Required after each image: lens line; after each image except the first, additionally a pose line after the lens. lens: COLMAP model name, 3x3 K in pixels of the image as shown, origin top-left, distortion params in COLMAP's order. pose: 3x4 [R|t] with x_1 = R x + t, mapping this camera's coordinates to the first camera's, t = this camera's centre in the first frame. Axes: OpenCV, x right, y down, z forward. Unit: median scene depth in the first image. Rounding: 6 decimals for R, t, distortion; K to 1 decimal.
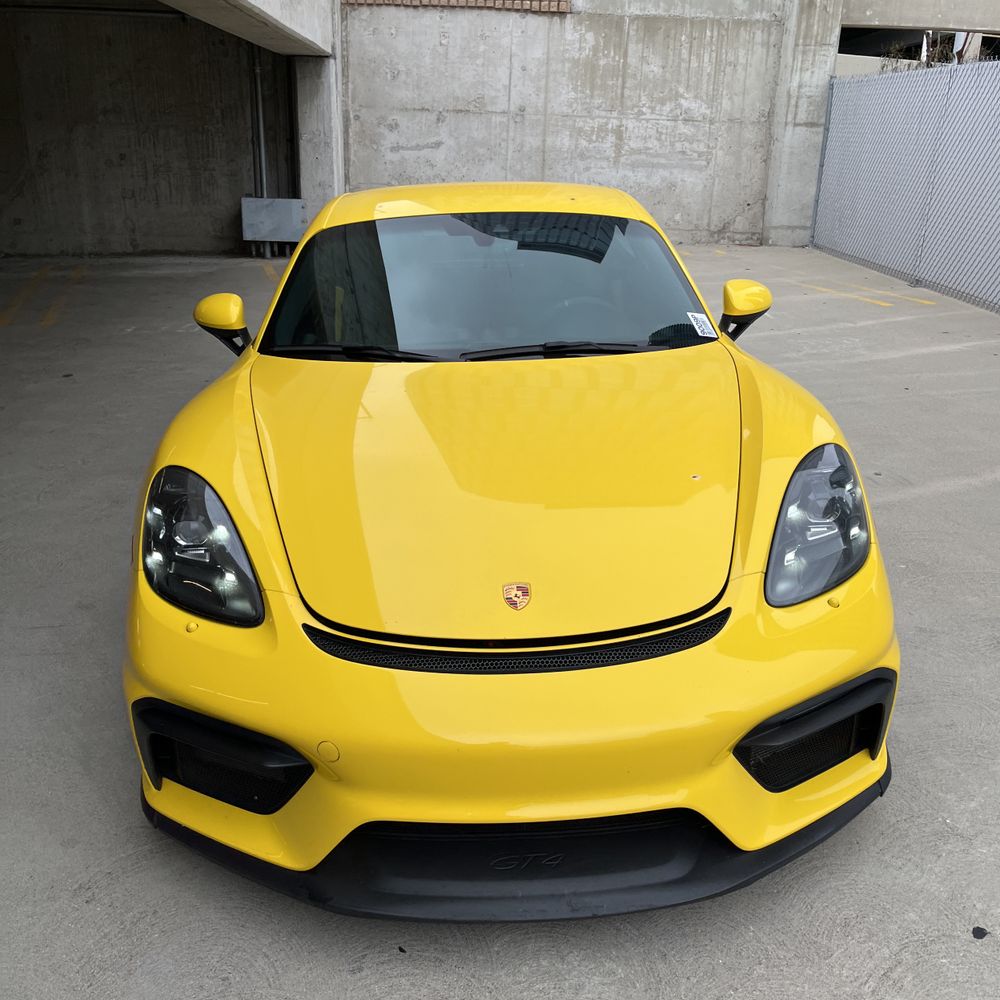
lens RADIAL K [[1039.2, 0, 500.0], [0, 1039.2, 500.0], [0, 0, 1]] dist [0.022440, 0.014912]
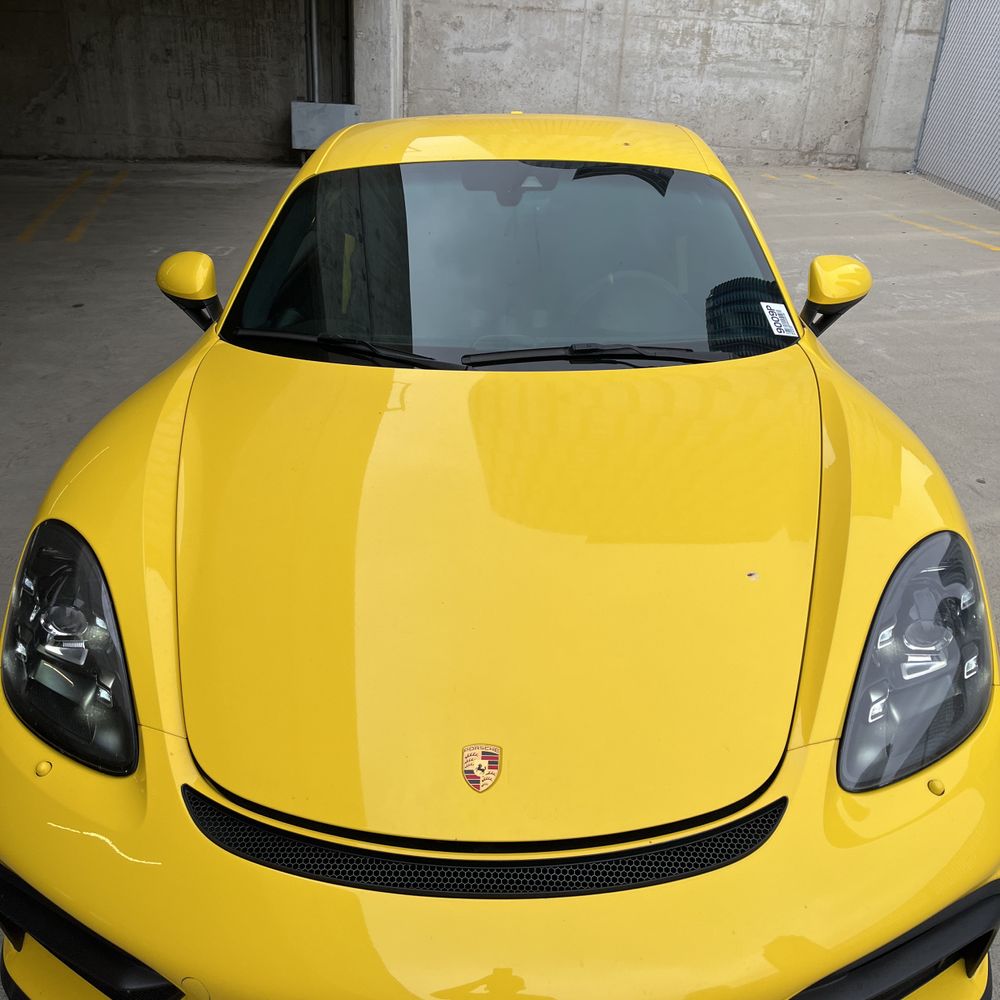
lens RADIAL K [[1013.3, 0, 500.0], [0, 1013.3, 500.0], [0, 0, 1]] dist [0.061770, -0.070883]
pose [[0.996628, 0.051371, -0.063974, 0.013724], [-0.044920, 0.994124, 0.098490, -0.033516], [0.068657, -0.095284, 0.993080, 0.070438]]
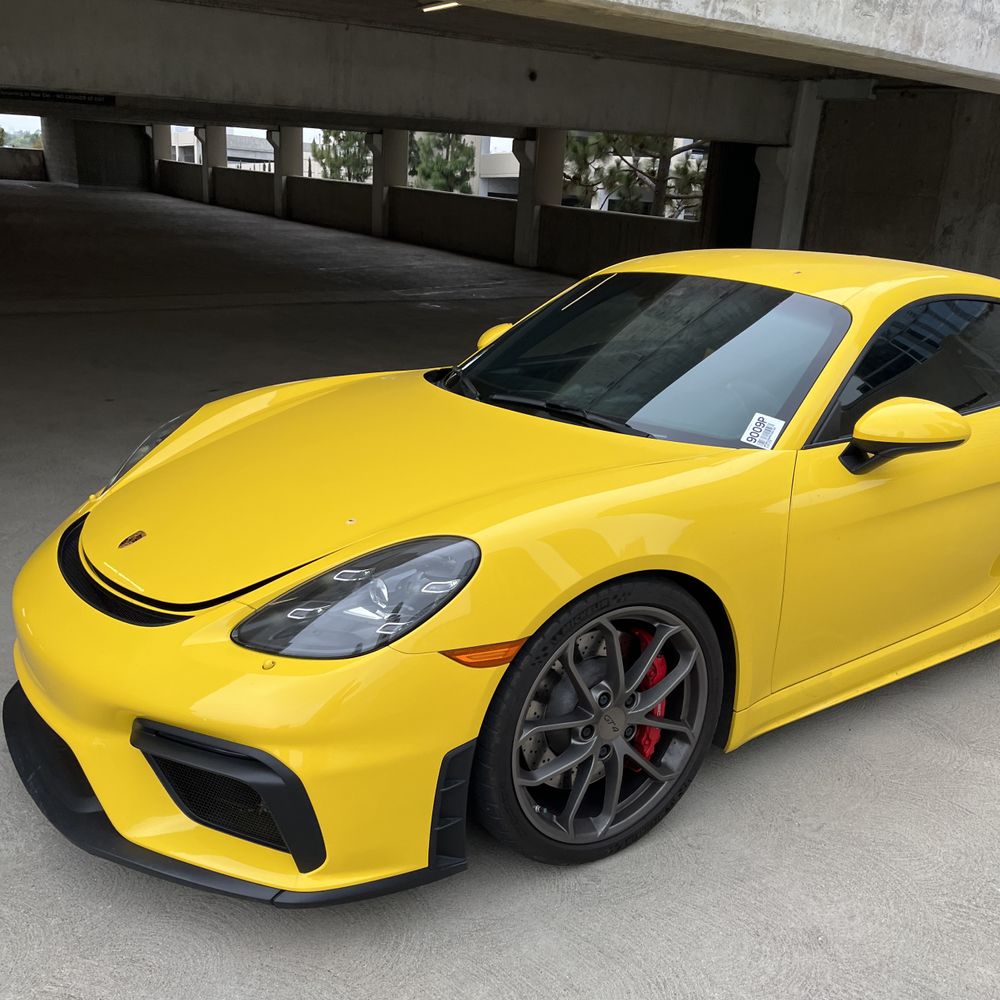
lens RADIAL K [[1039.2, 0, 500.0], [0, 1039.2, 500.0], [0, 0, 1]] dist [0.022440, 0.014912]
pose [[0.493721, 0.258547, -0.830297, 0.261302], [-0.320573, 0.941651, 0.102599, -0.046137], [0.808377, 0.215515, 0.547796, 0.139943]]
